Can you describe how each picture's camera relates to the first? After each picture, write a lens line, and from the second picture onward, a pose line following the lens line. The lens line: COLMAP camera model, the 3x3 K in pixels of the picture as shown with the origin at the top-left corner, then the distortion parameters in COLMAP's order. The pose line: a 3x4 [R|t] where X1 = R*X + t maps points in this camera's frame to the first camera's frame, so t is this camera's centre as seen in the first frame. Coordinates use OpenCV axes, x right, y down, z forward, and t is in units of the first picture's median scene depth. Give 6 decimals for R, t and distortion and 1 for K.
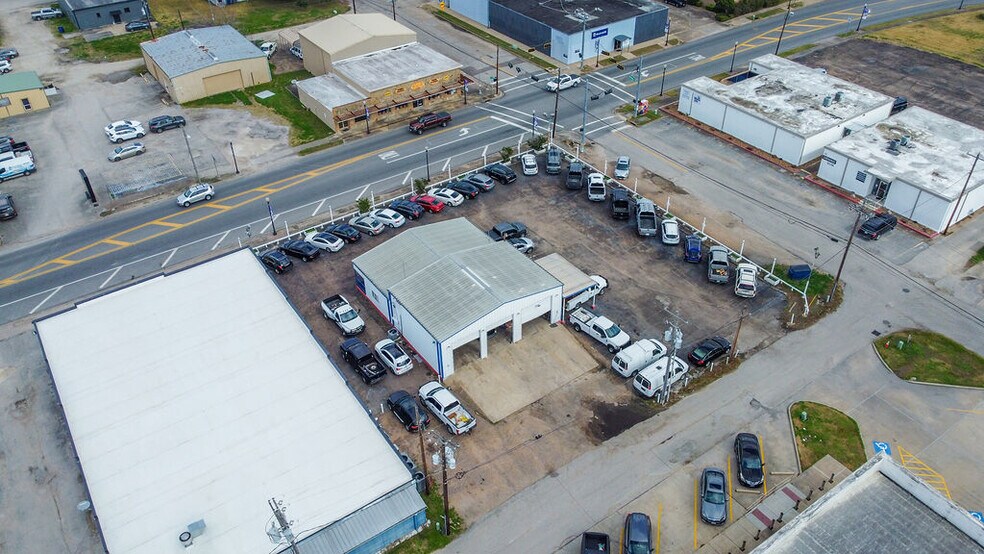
lens RADIAL K [[738.5, 0, 489.5], [0, 738.5, 278.3], [0, 0, 1]] dist [0.005258, -0.004970]
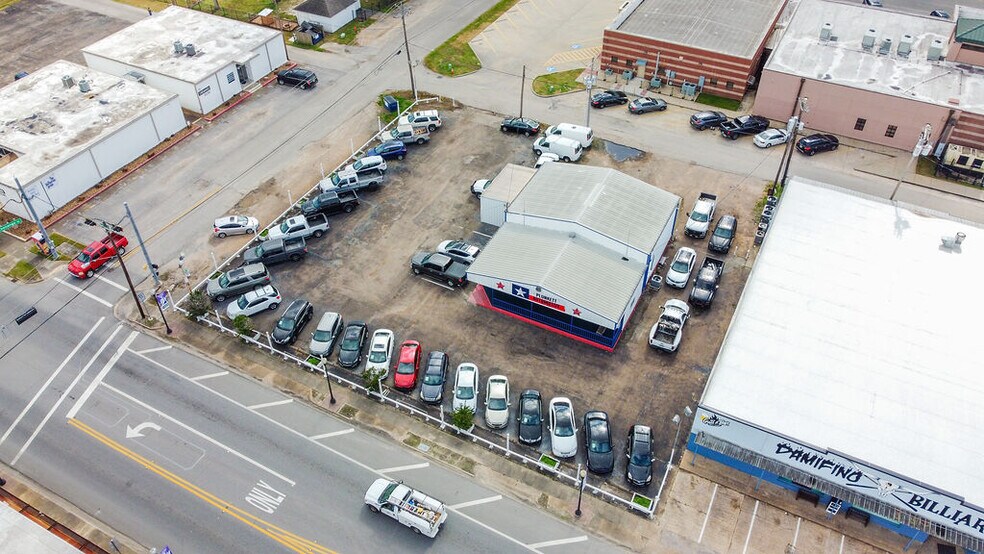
lens RADIAL K [[744.6, 0, 489.5], [0, 744.6, 276.1], [0, 0, 1]] dist [0.004098, -0.008613]
pose [[-0.467764, -0.578160, 0.668527, -0.500288], [0.550627, 0.401043, 0.732103, -0.560105], [-0.691380, 0.710560, 0.130757, 0.766877]]
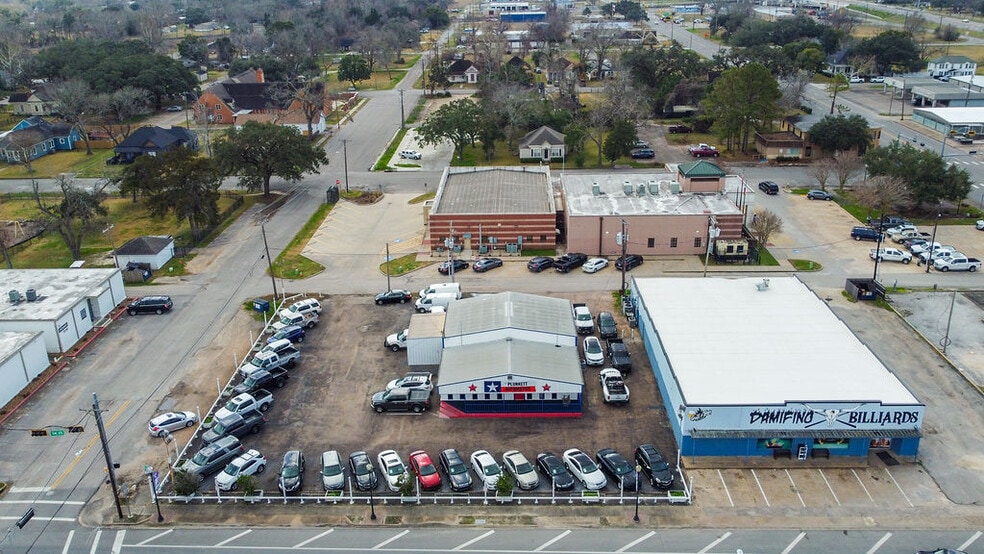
lens RADIAL K [[804.0, 0, 488.4], [0, 804.0, 277.7], [0, 0, 1]] dist [0.001305, -0.002633]
pose [[-0.804762, -0.187901, 0.563074, -0.507123], [0.390261, 0.547271, 0.740399, -0.712058], [-0.447275, 0.815591, -0.367092, 1.054380]]
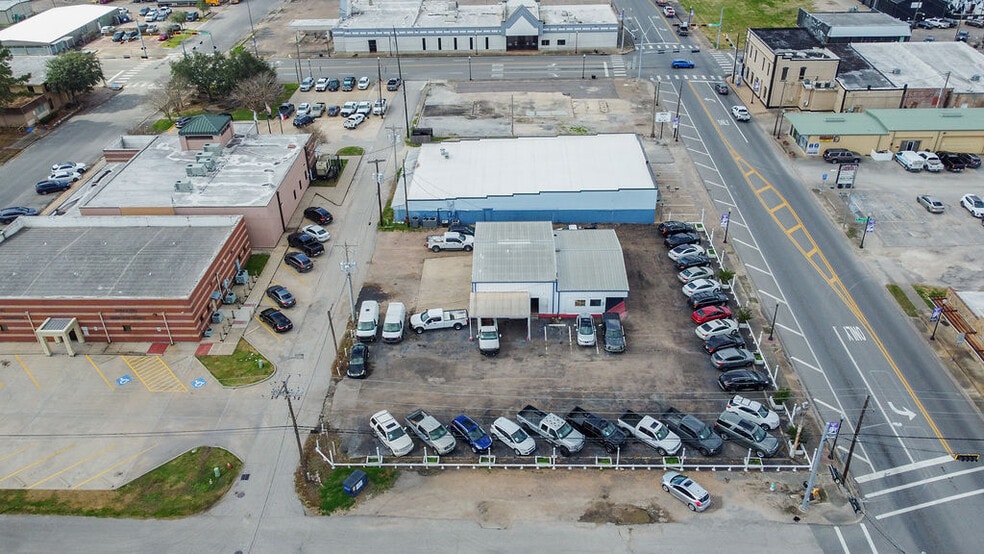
lens RADIAL K [[750.9, 0, 490.3], [0, 750.9, 279.9], [0, 0, 1]] dist [0.000948, -0.003905]
pose [[-0.589347, 0.457732, -0.665697, 0.637530], [-0.467504, 0.478791, 0.743101, -0.648003], [0.658870, 0.749160, -0.068182, 0.813020]]
